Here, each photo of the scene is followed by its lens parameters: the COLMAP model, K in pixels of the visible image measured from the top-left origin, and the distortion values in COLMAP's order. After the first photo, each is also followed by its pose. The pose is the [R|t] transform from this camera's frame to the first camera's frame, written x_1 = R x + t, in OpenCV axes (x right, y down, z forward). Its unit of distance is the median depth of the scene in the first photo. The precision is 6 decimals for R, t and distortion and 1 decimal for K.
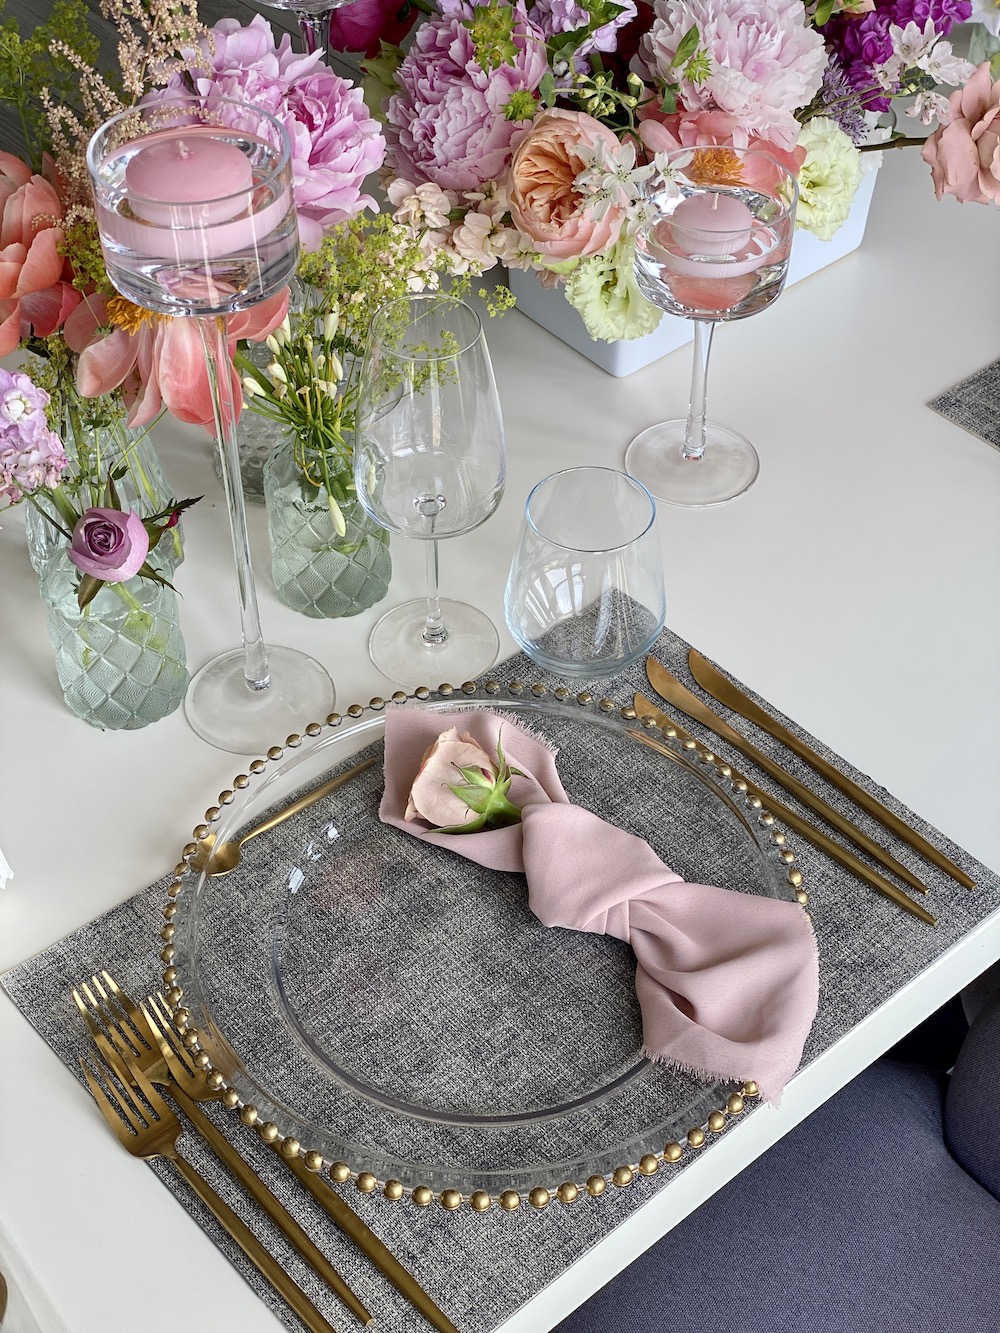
lens RADIAL K [[2013.7, 0, 500.0], [0, 2013.7, 666.5], [0, 0, 1]] dist [0.087638, 0.056536]
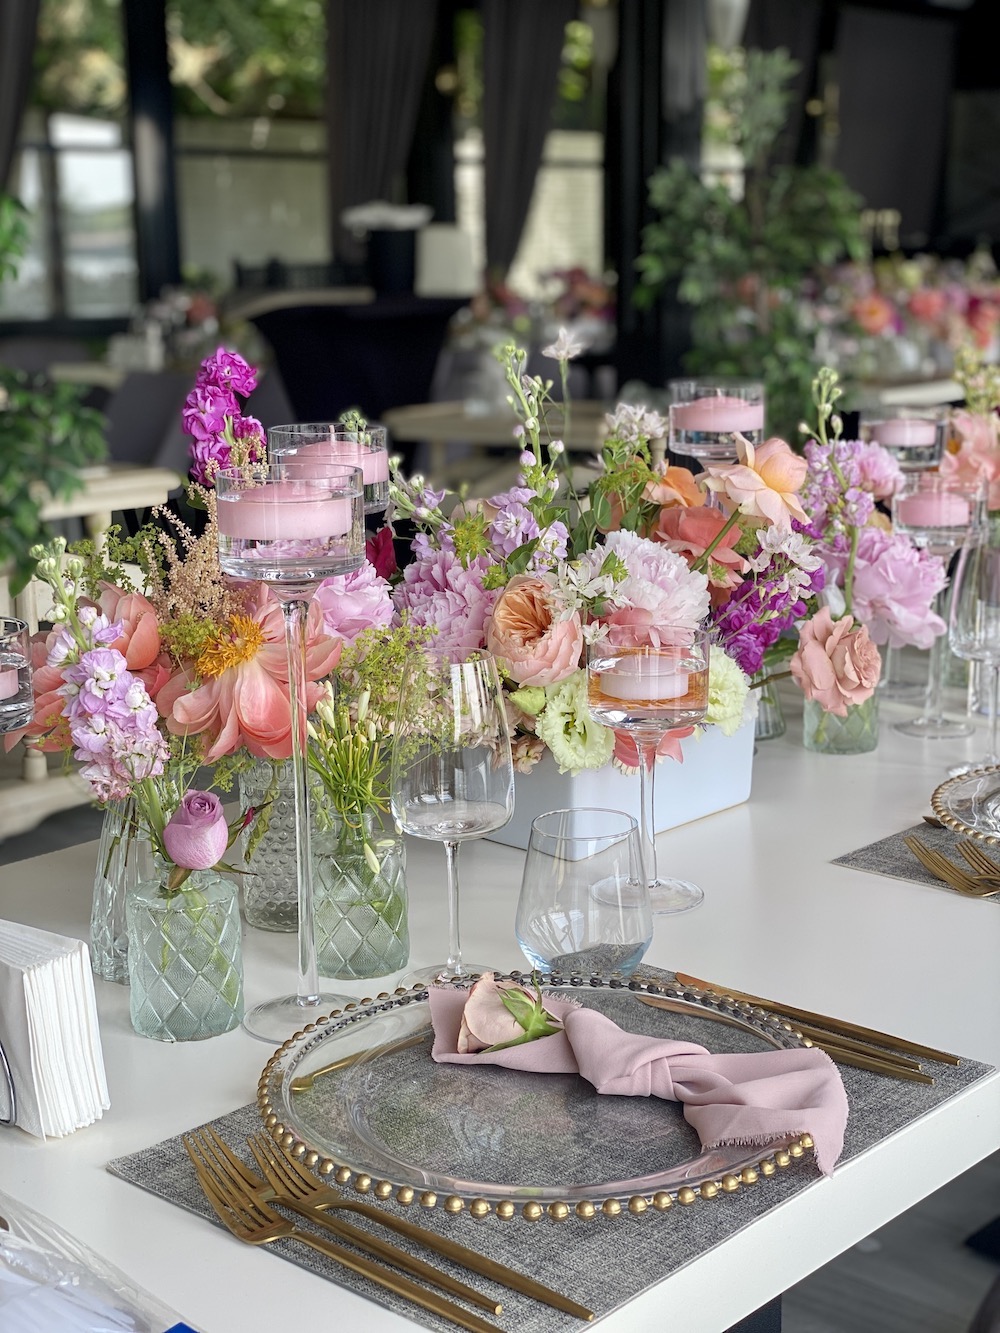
lens RADIAL K [[2013.7, 0, 500.0], [0, 2013.7, 666.5], [0, 0, 1]] dist [0.087638, 0.056536]
pose [[0.993361, -0.036368, 0.109136, -0.141250], [0.090794, 0.830420, -0.549690, 0.529345], [-0.070637, 0.555950, 0.828209, -0.059465]]
